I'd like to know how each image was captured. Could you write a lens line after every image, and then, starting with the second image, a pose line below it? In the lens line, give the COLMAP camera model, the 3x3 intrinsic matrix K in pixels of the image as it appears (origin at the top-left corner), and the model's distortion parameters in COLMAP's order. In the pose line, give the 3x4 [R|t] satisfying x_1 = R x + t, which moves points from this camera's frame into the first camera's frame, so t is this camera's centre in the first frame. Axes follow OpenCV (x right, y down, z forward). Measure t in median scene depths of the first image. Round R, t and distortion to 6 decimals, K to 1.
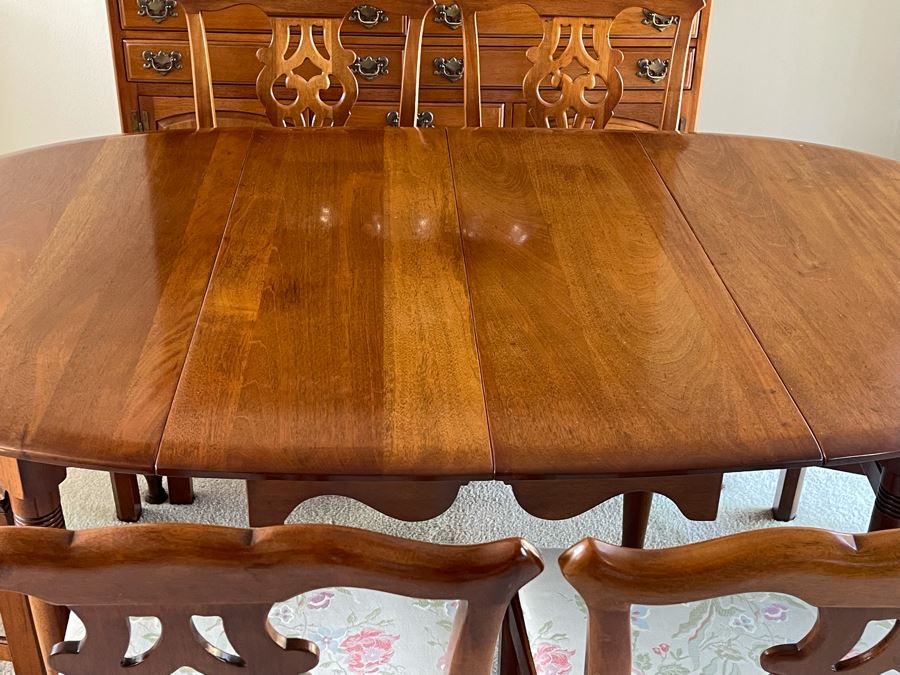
lens RADIAL K [[1117.2, 0, 445.1], [0, 1117.2, 330.5], [0, 0, 1]] dist [-0.008086, 0.000000]
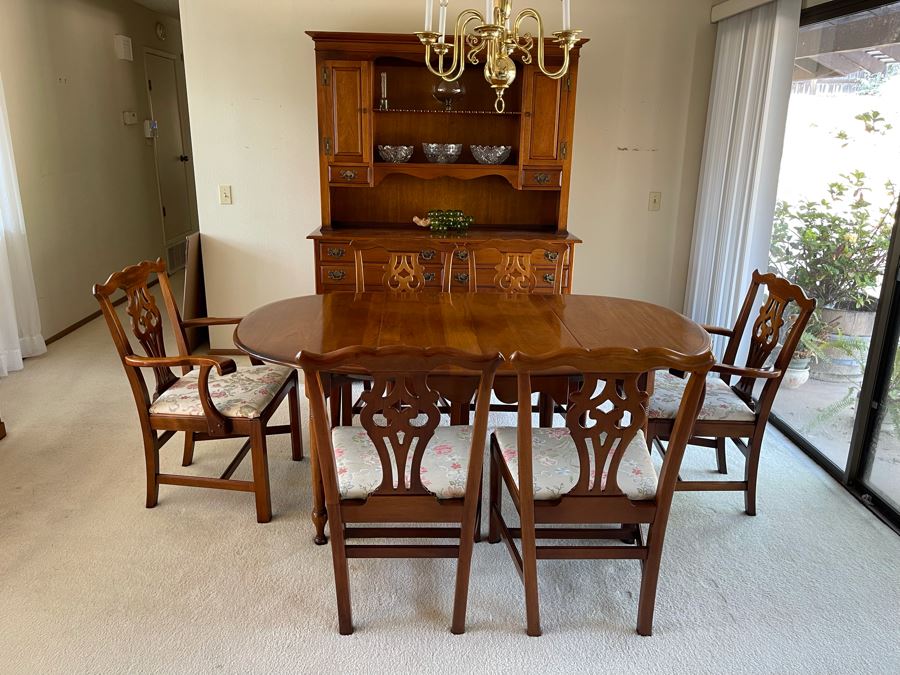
lens RADIAL K [[679.3, 0, 450.6], [0, 679.3, 331.7], [0, 0, 1]] dist [0.070432, -0.094203]
pose [[0.999959, 0.001634, 0.008937, -0.036275], [0.000384, 0.975215, -0.221260, 0.209945], [-0.009078, 0.221254, 0.975174, -0.393581]]
